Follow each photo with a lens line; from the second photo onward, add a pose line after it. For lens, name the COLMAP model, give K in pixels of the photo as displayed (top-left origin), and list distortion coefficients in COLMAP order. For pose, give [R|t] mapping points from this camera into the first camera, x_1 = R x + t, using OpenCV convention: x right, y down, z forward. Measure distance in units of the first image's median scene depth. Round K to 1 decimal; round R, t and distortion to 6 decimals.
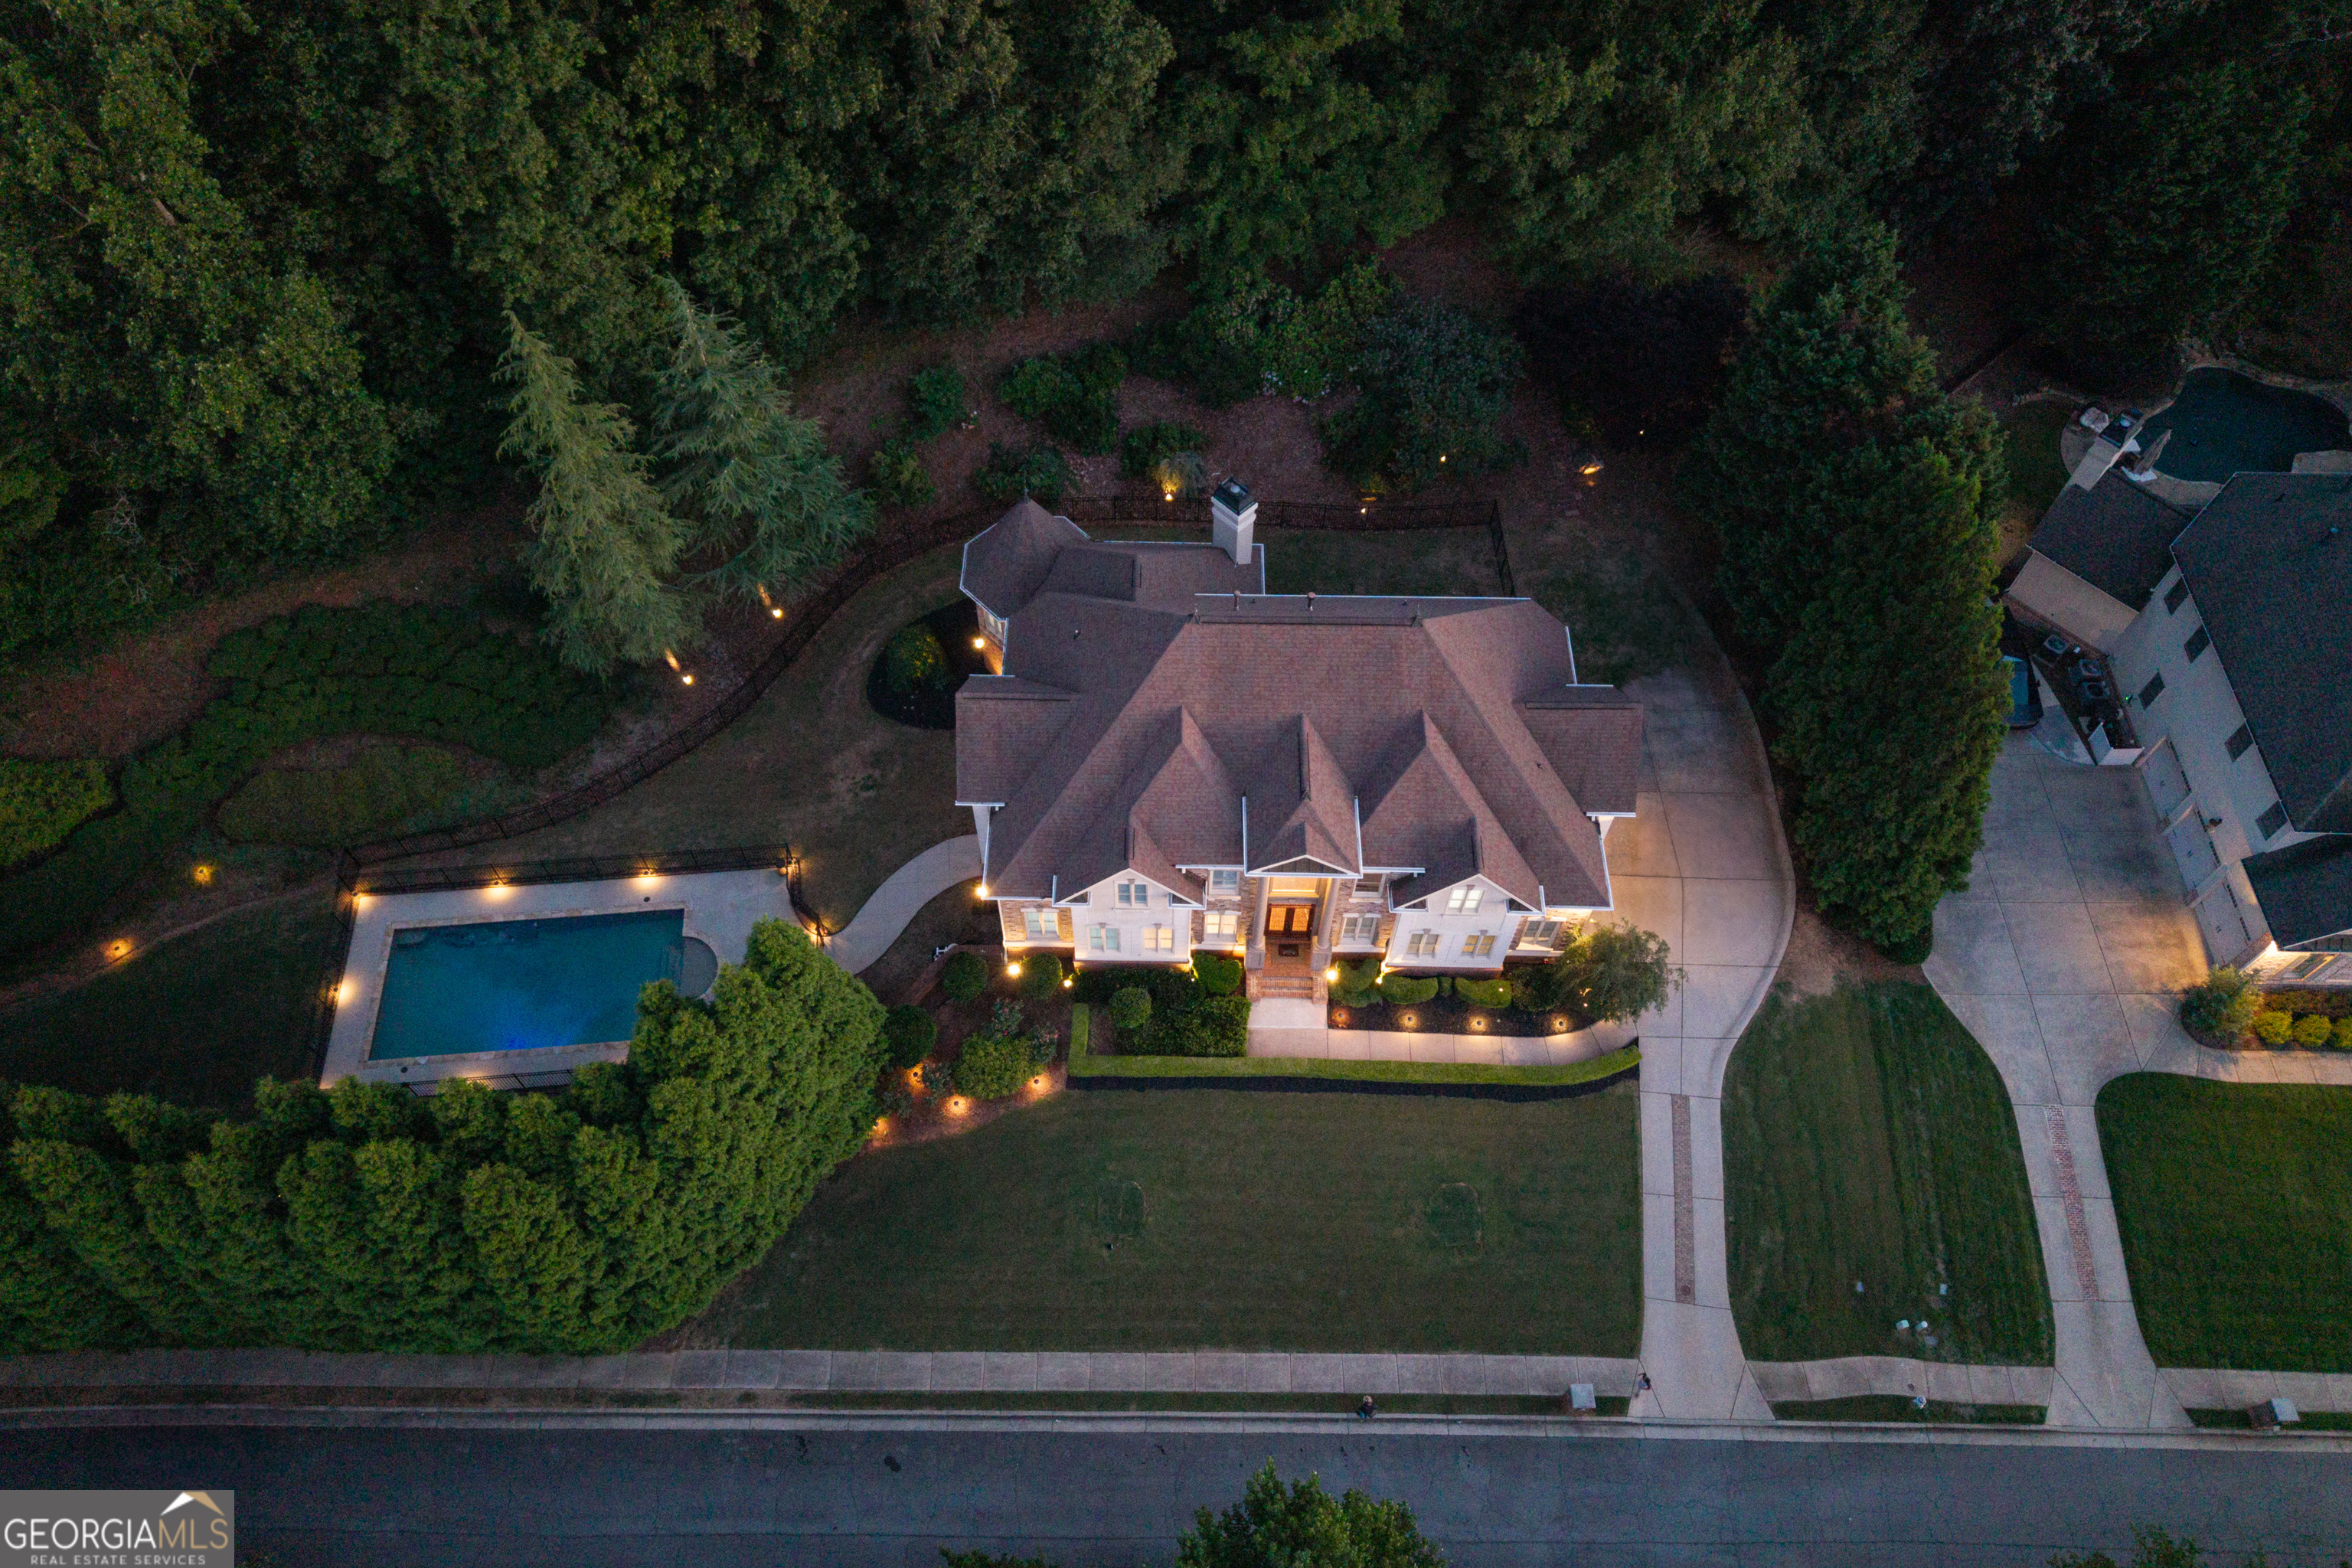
lens RADIAL K [[1635.5, 0, 1156.2], [0, 1635.5, 776.8], [0, 0, 1]] dist [0.006949, -0.001563]
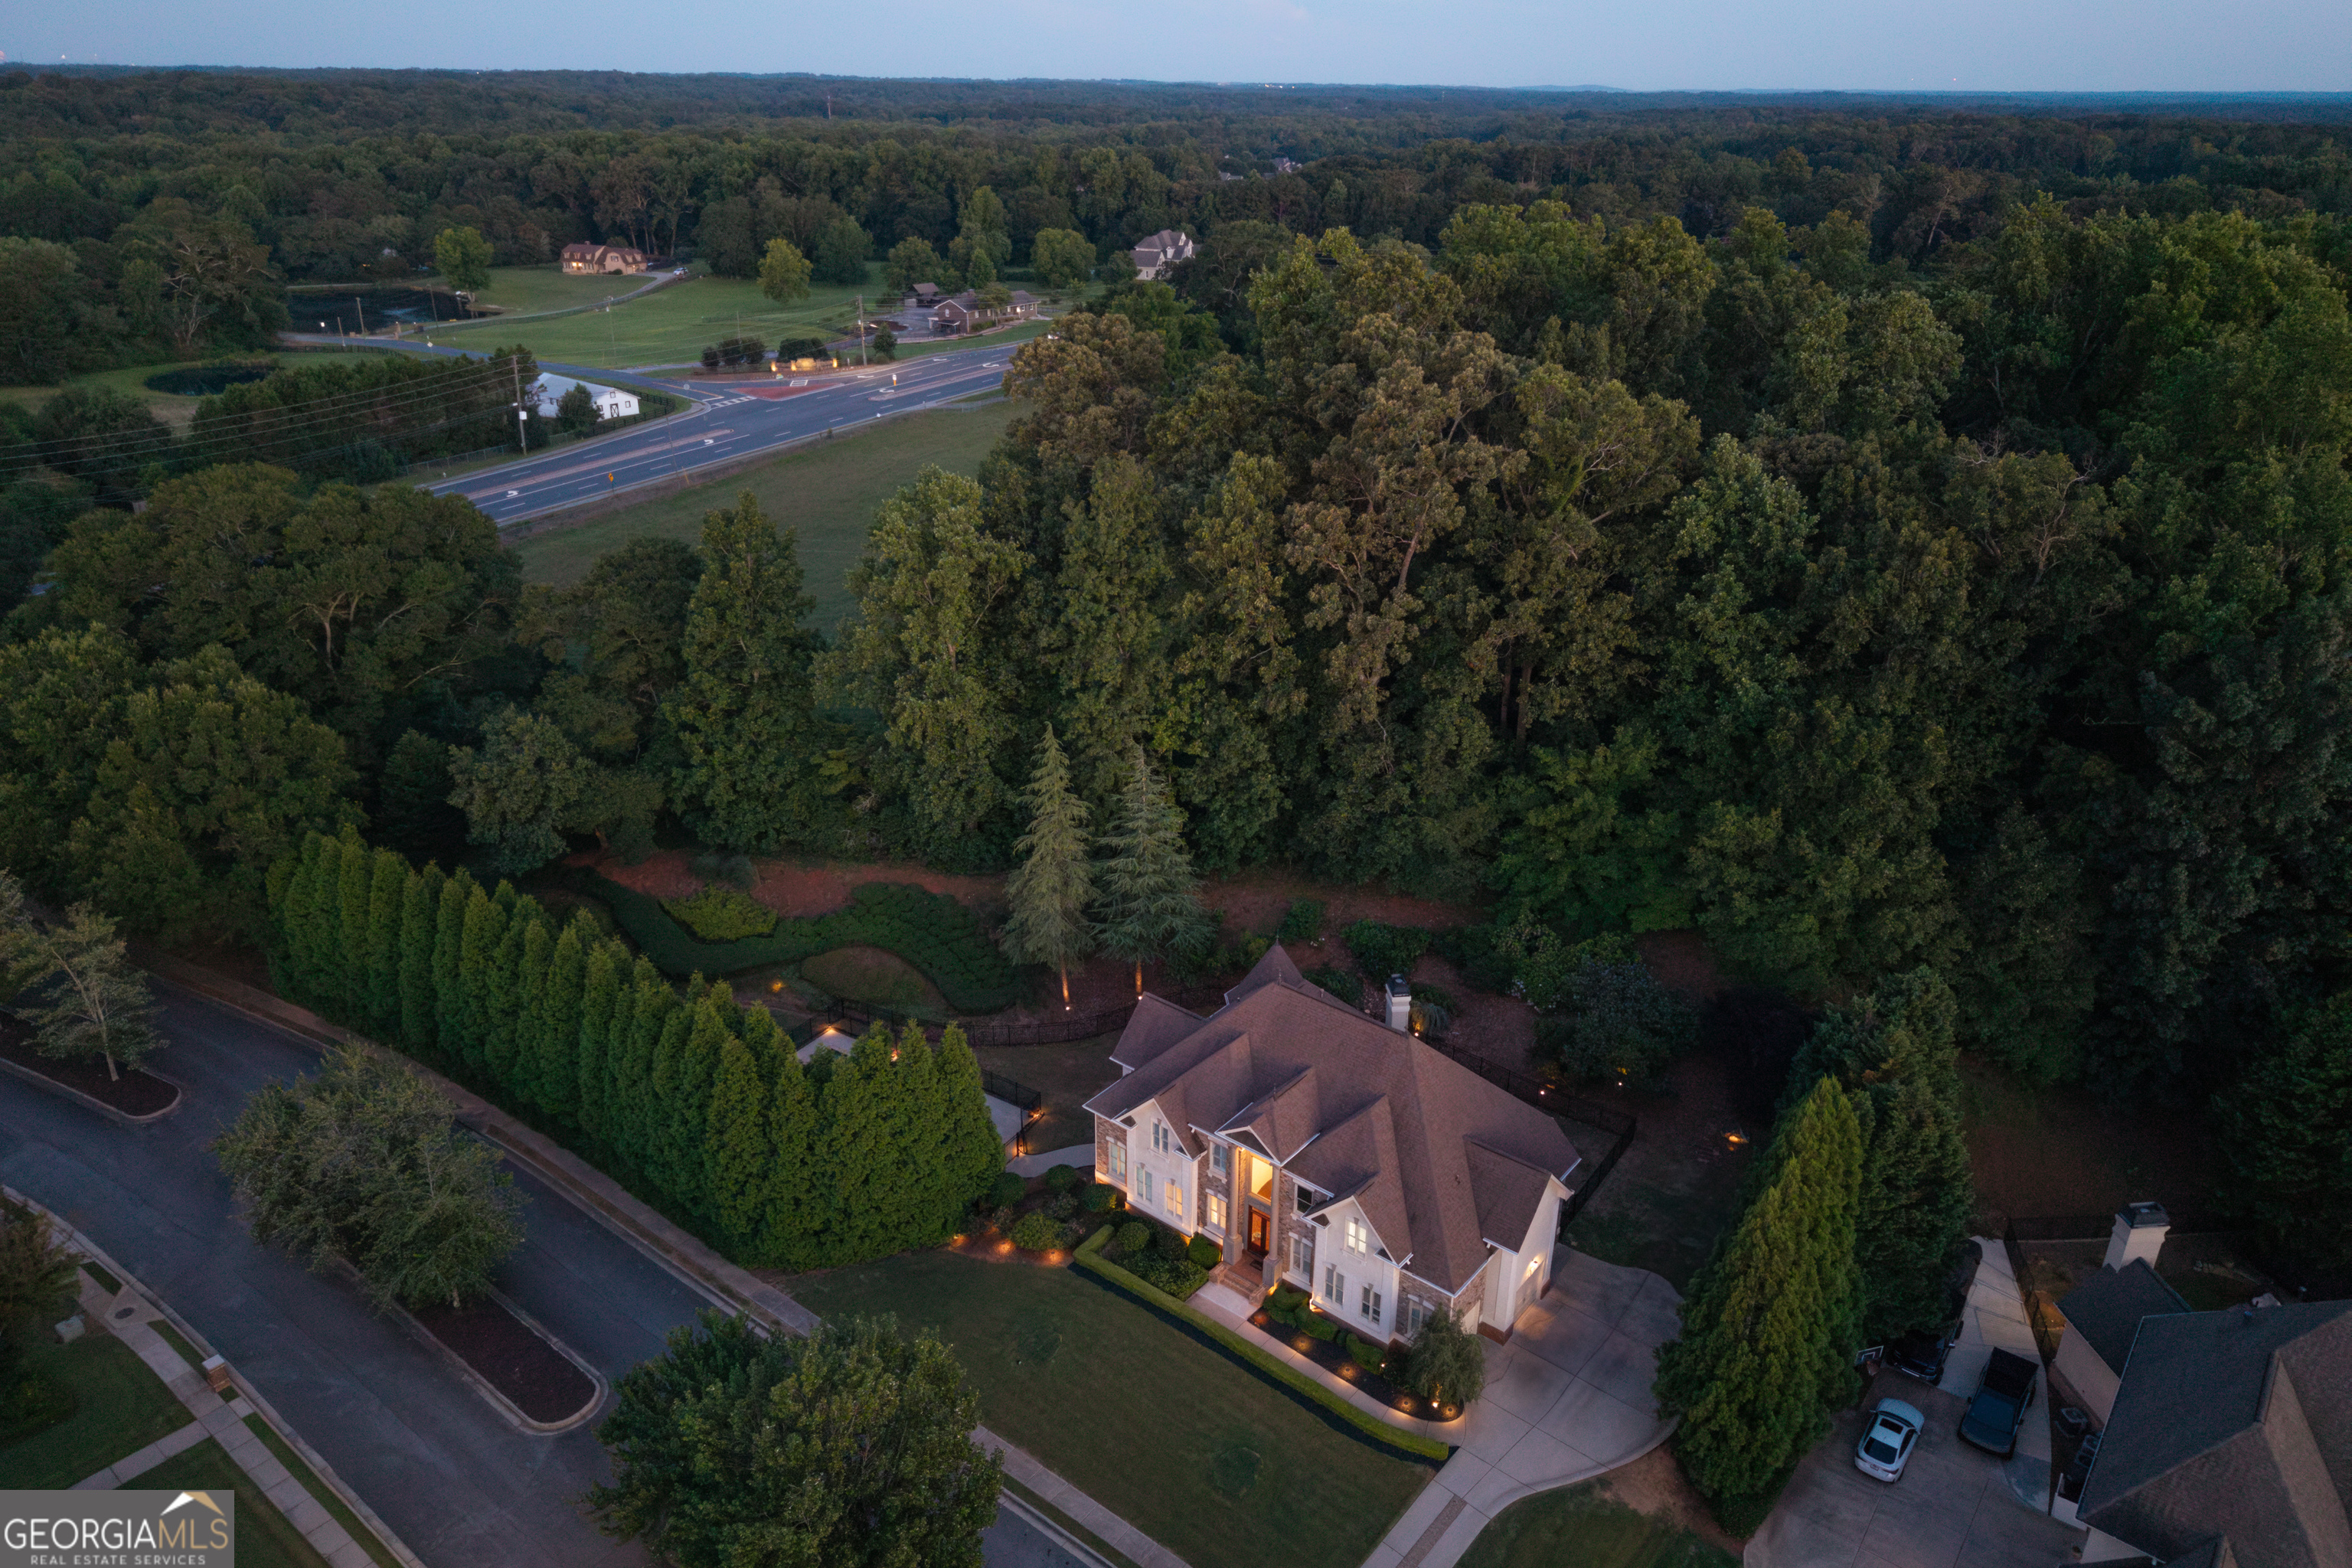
lens RADIAL K [[1592.6, 0, 1173.9], [0, 1592.6, 744.6], [0, 0, 1]] dist [-0.007309, -0.004486]
pose [[0.789359, 0.236027, -0.566748, 0.683432], [-0.513560, 0.759696, -0.398897, 0.348403], [0.336405, 0.605932, 0.720887, -0.217985]]
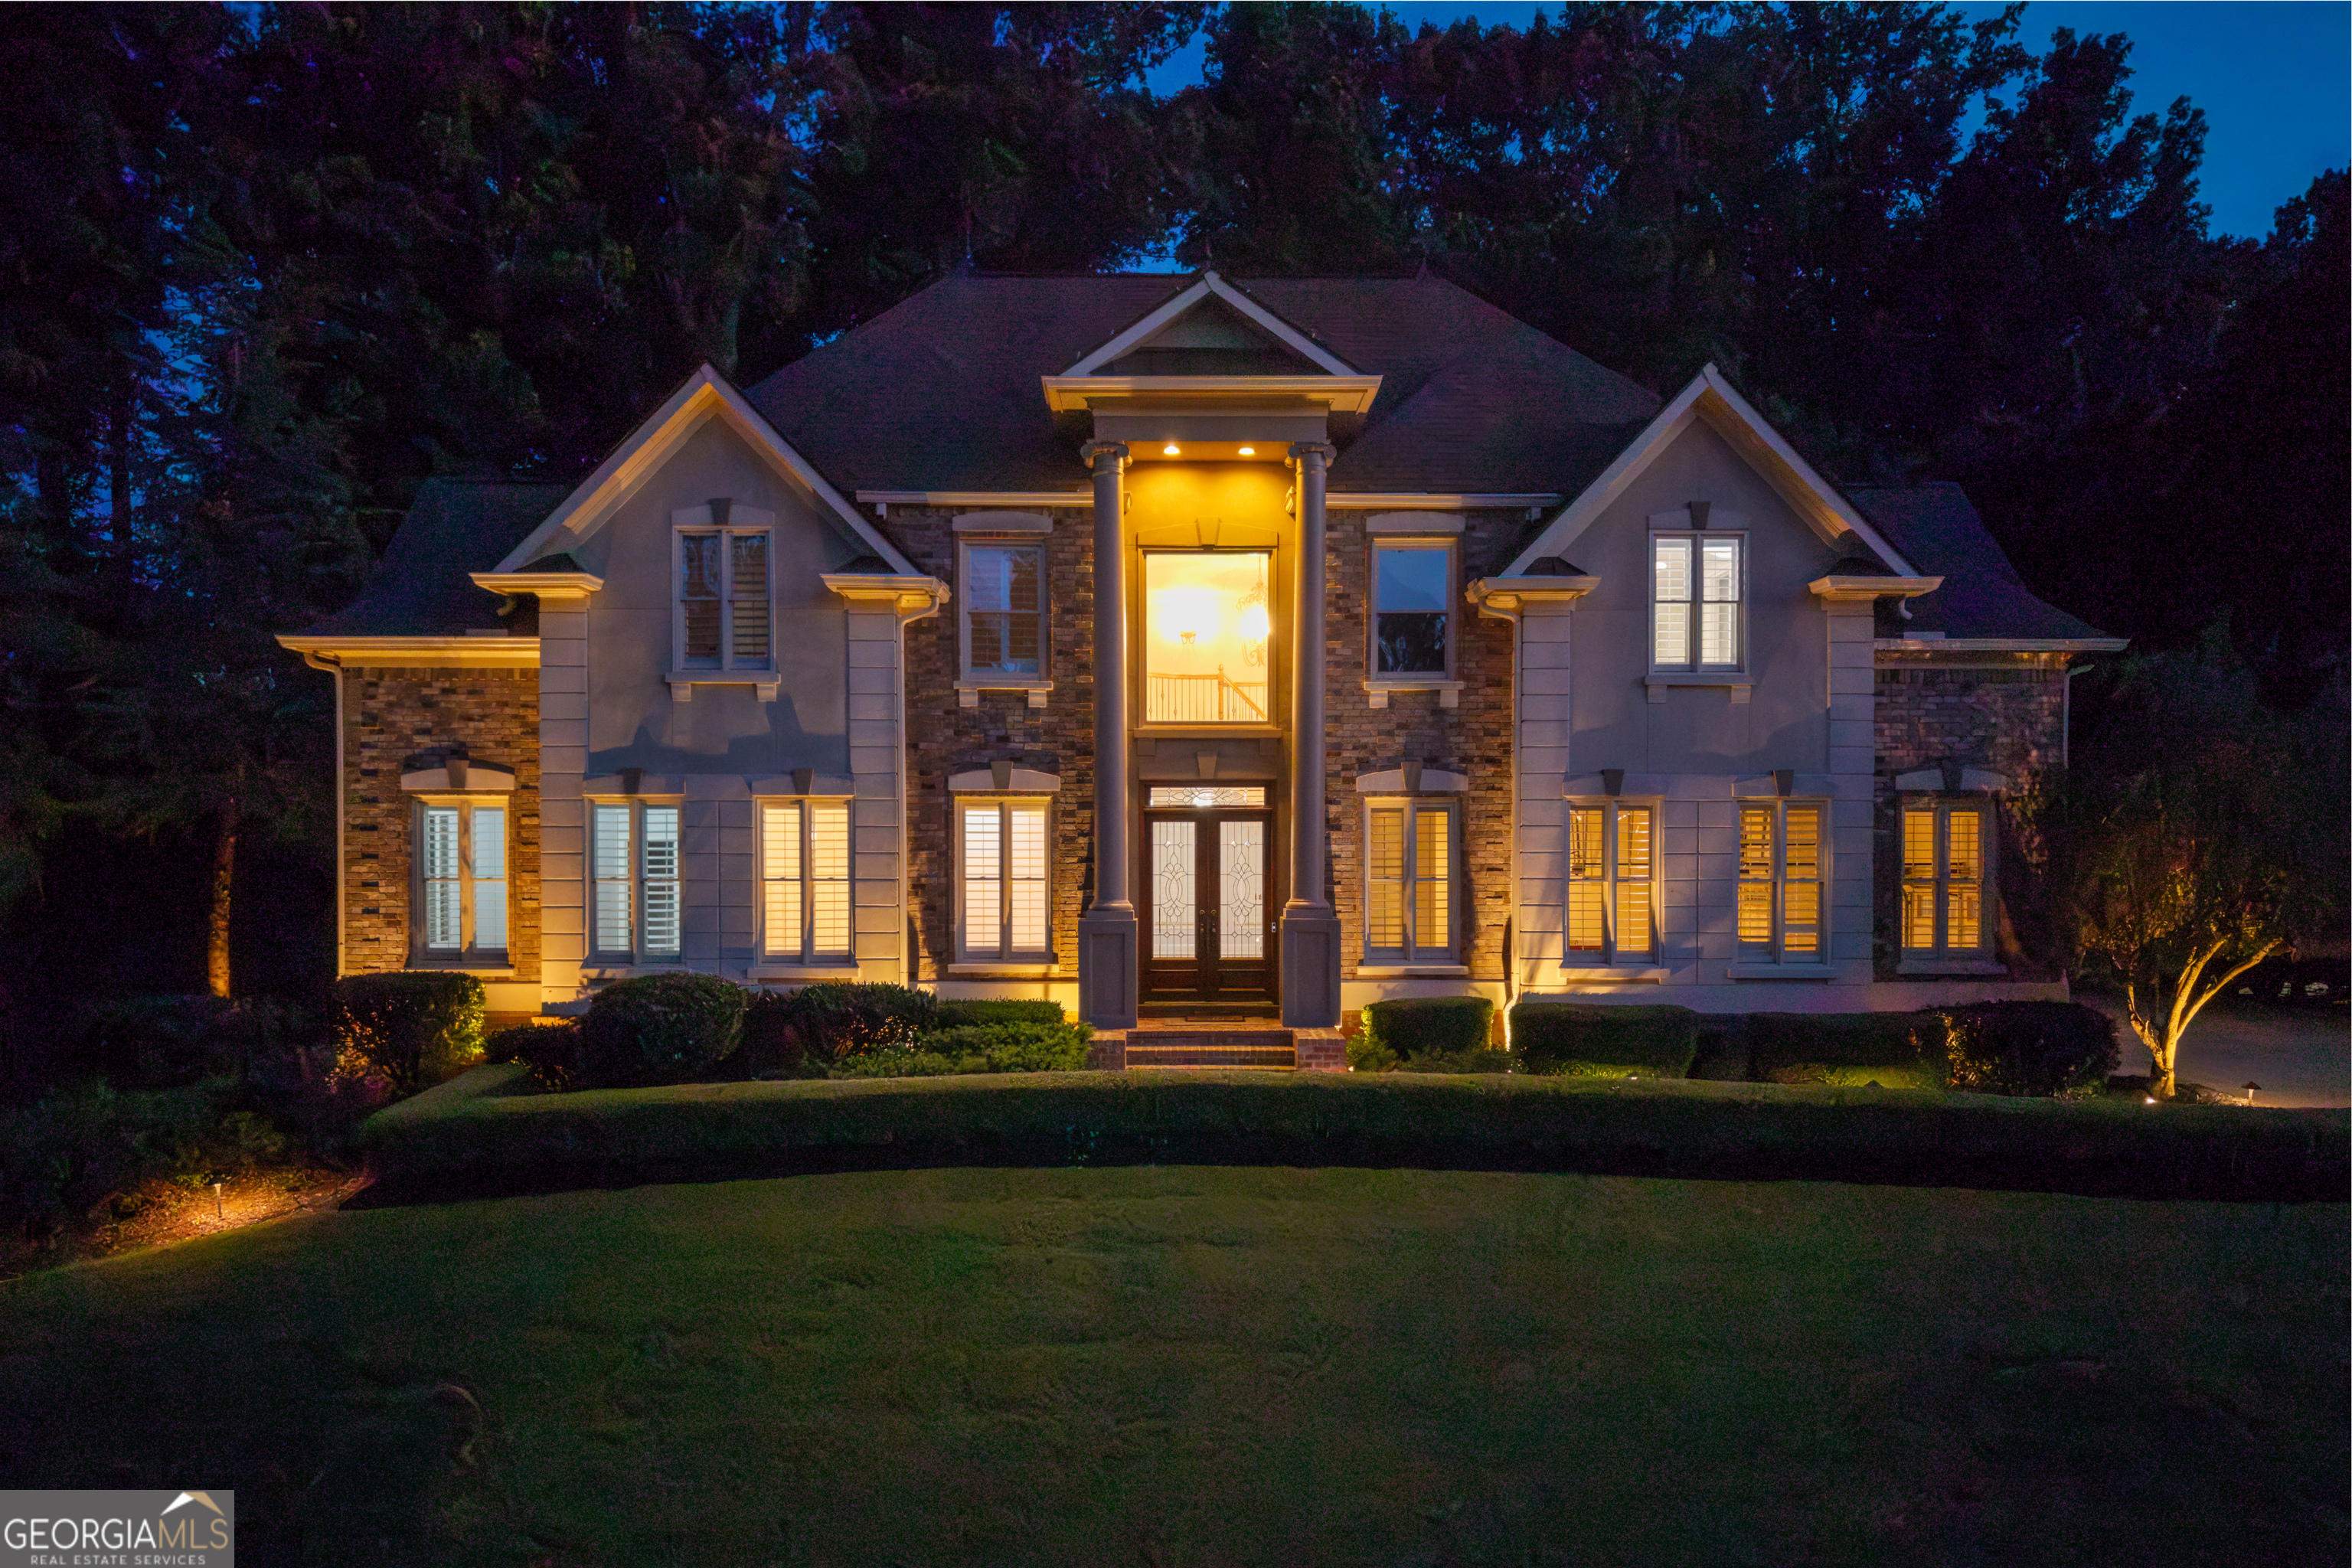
lens RADIAL K [[1572.3, 0, 1173.5], [0, 1572.3, 900.7], [0, 0, 1]] dist [0.007388, -0.000852]
pose [[0.999747, -0.005566, 0.021788, 0.069121], [0.021073, 0.570057, -0.821335, 0.366314], [-0.007849, 0.821586, 0.570031, 0.829110]]
